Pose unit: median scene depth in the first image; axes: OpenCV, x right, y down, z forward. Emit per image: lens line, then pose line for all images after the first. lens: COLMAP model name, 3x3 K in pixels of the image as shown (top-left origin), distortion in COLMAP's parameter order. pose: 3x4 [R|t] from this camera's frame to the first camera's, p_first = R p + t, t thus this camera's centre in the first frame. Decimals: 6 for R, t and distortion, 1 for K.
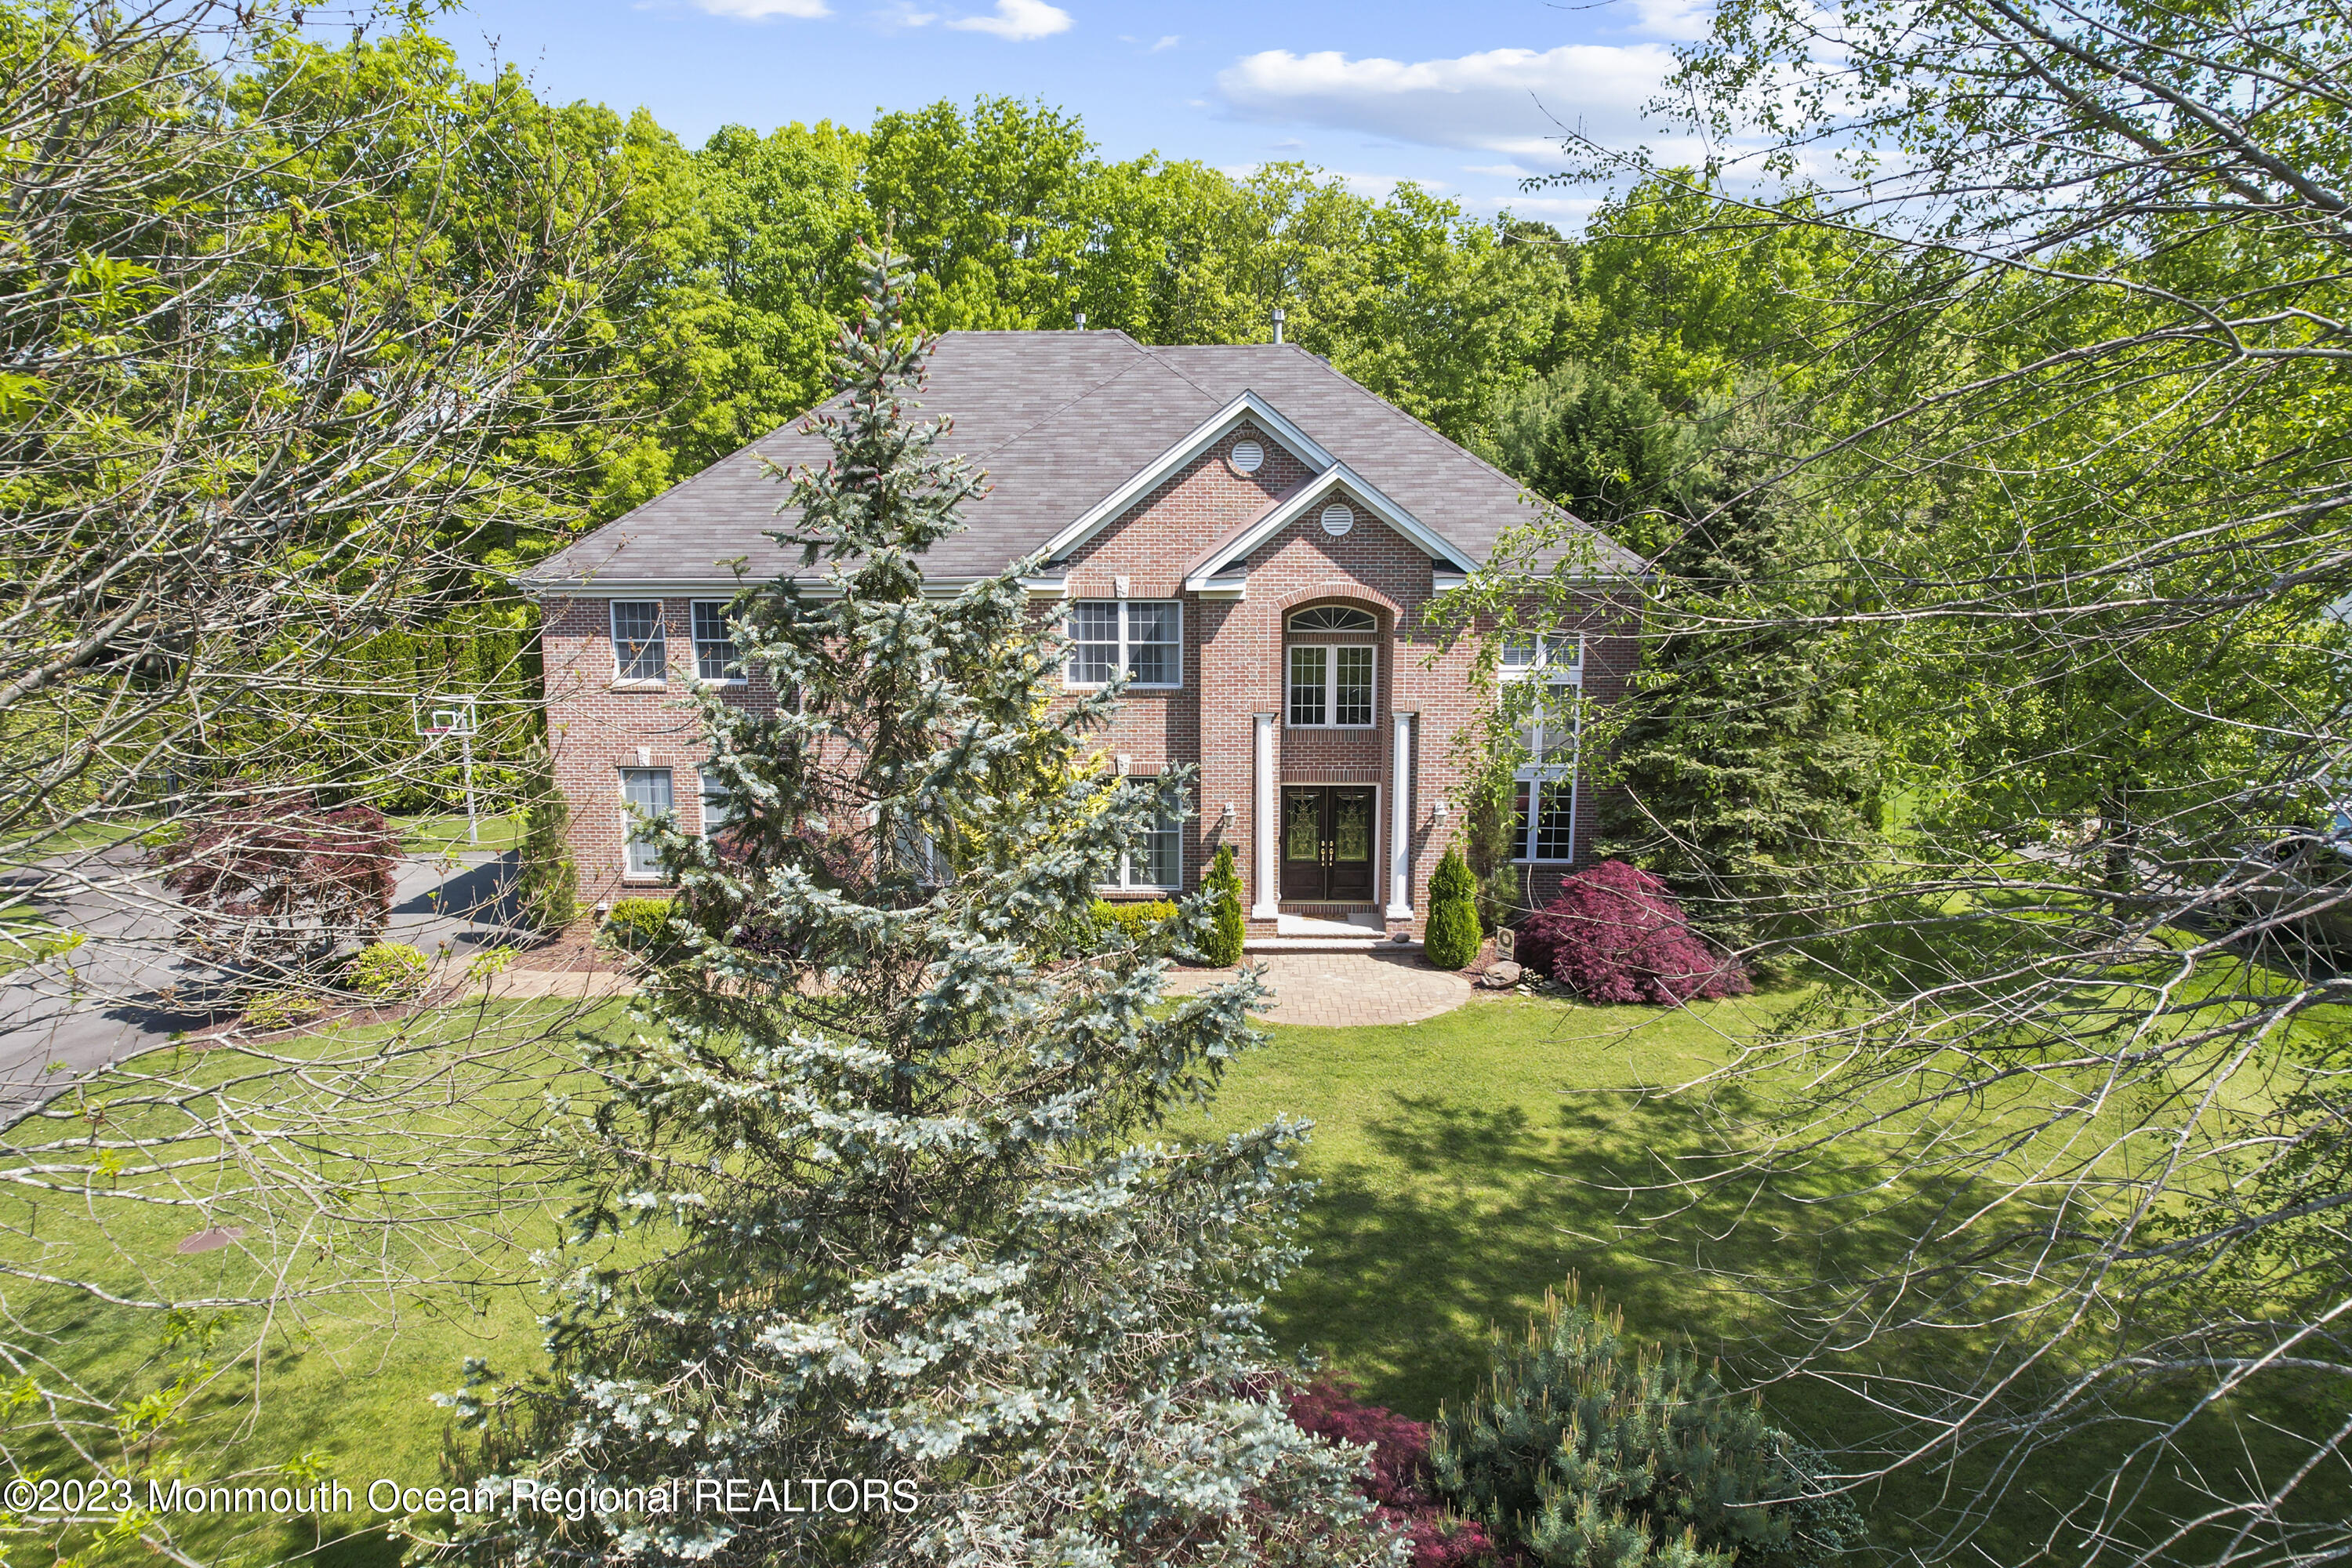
lens RADIAL K [[1488.3, 0, 1187.0], [0, 1488.3, 798.9], [0, 0, 1]] dist [-0.064624, 0.044978]
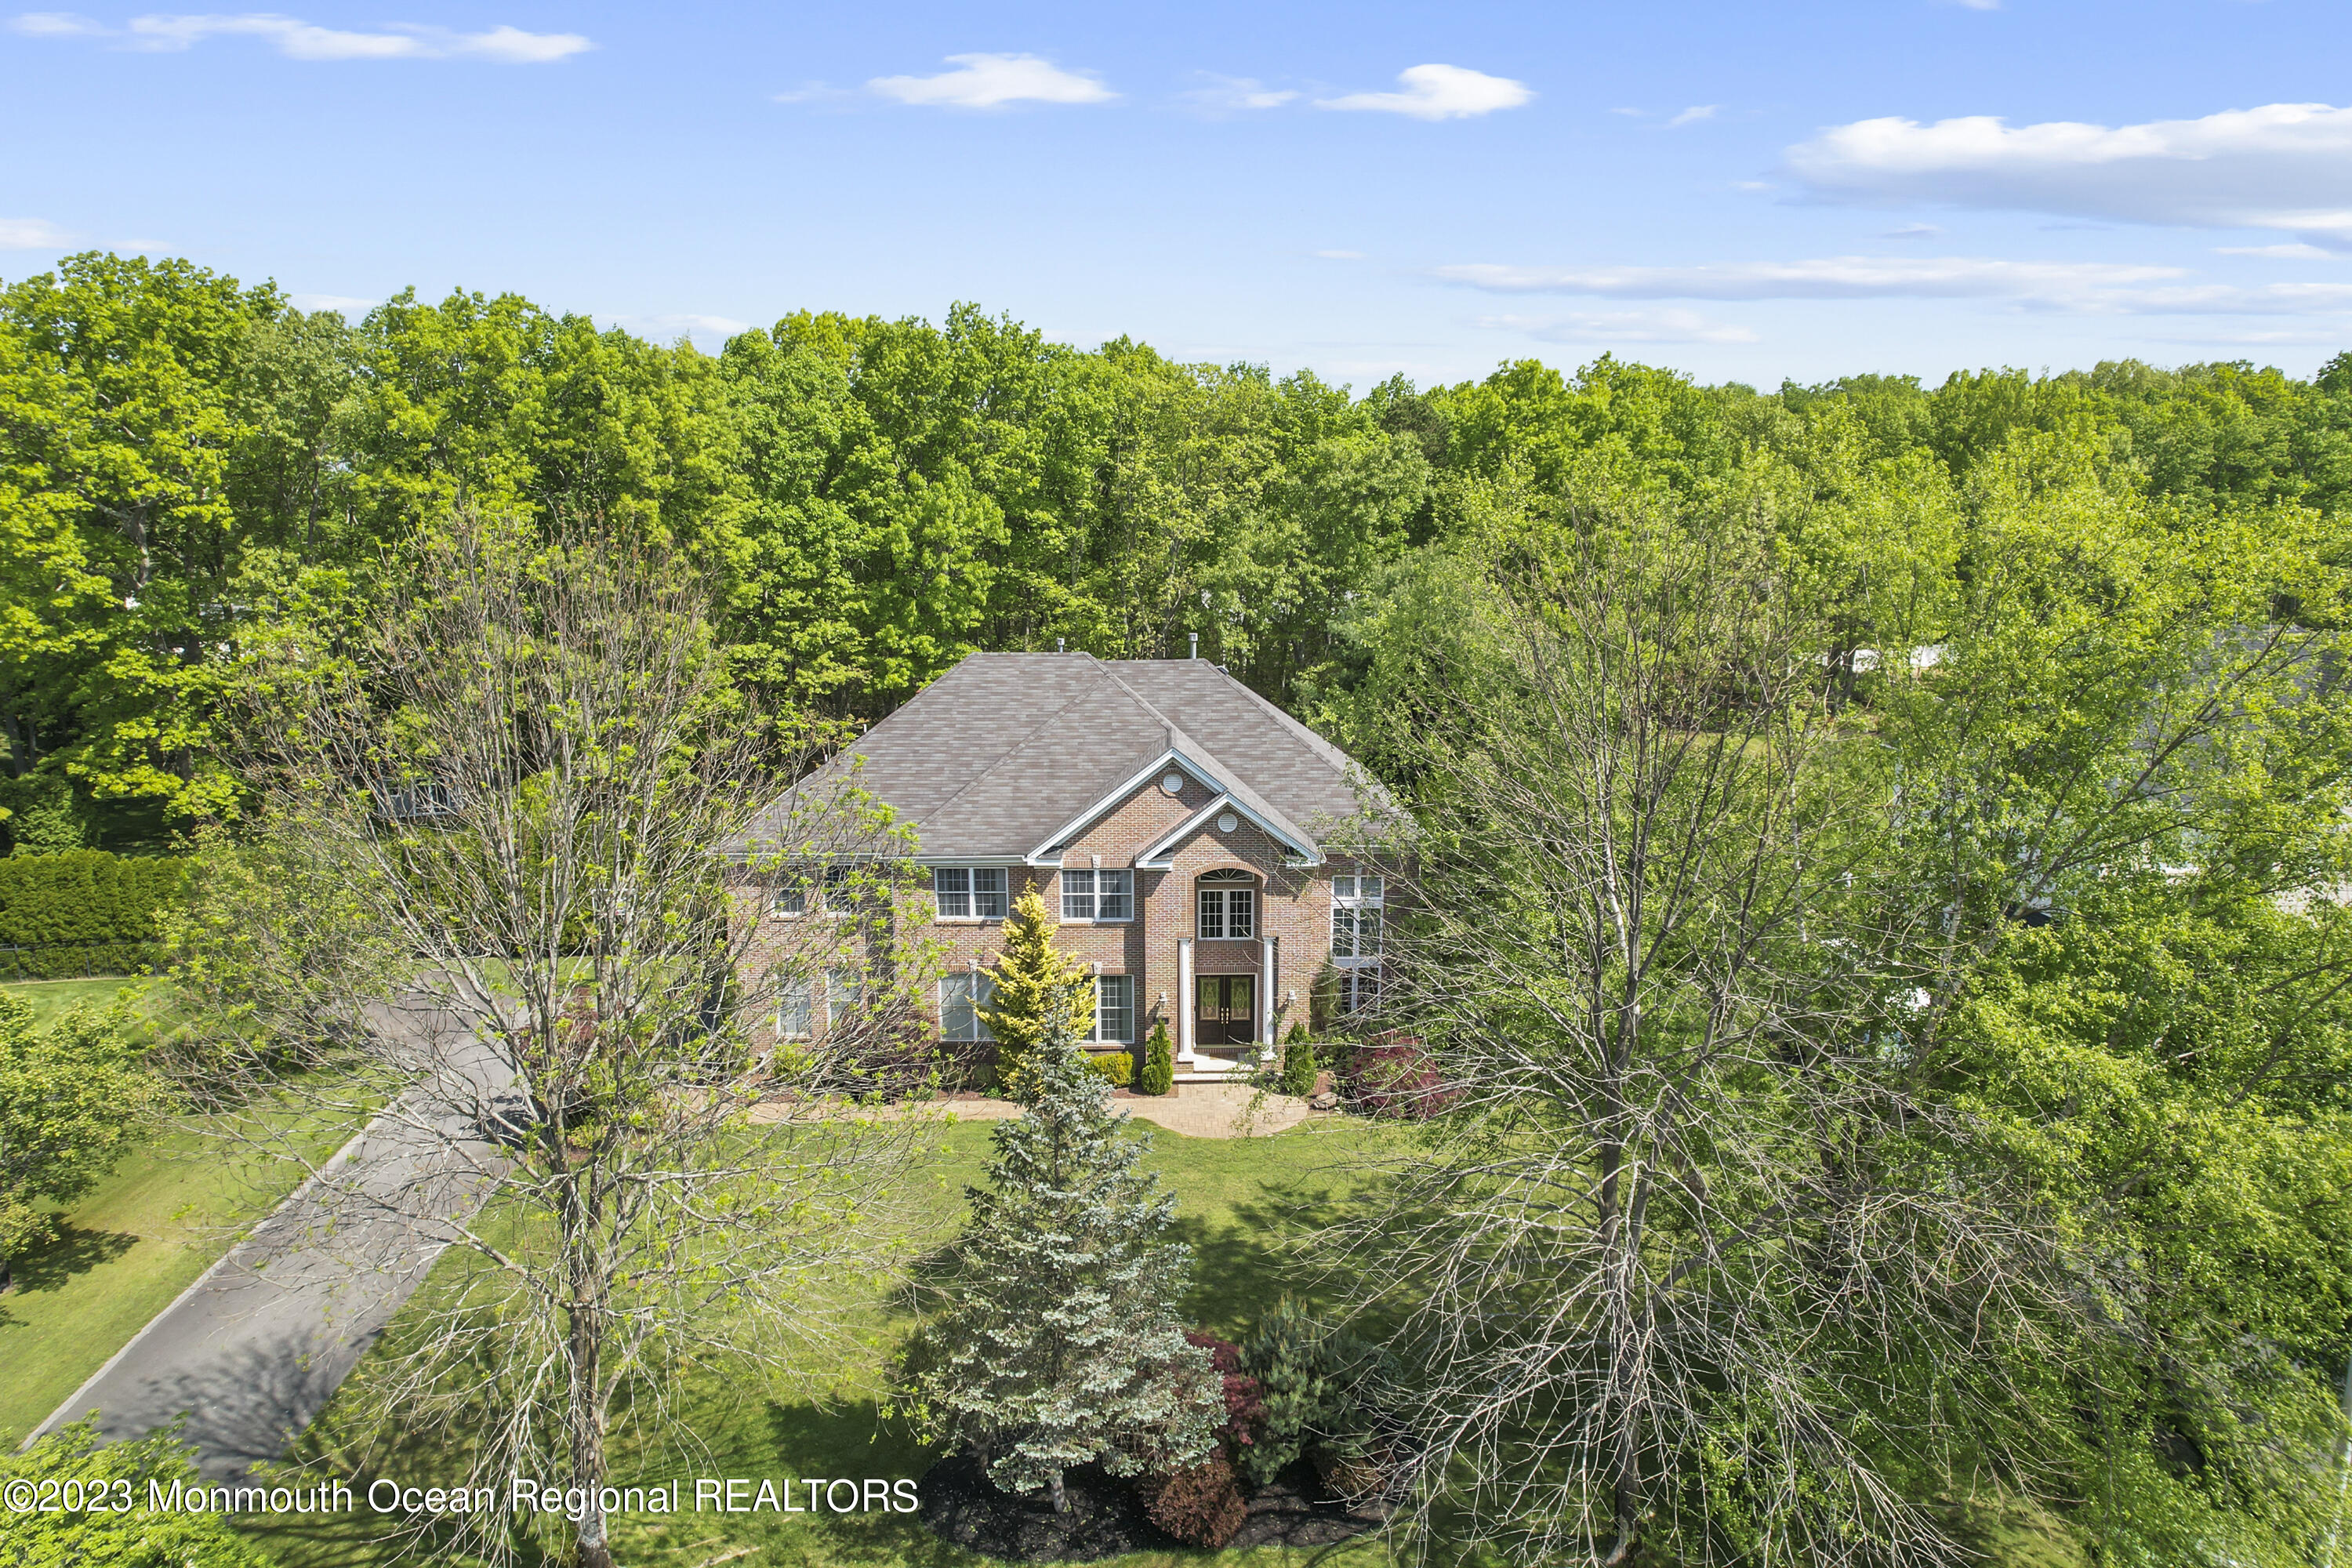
lens RADIAL K [[1488.3, 0, 1184.2], [0, 1488.3, 783.3], [0, 0, 1]] dist [-0.064624, 0.044978]
pose [[0.999028, -0.007955, 0.043355, -0.017257], [0.008152, 0.999957, -0.004370, -0.217983], [-0.043318, 0.004719, 0.999050, -0.624049]]
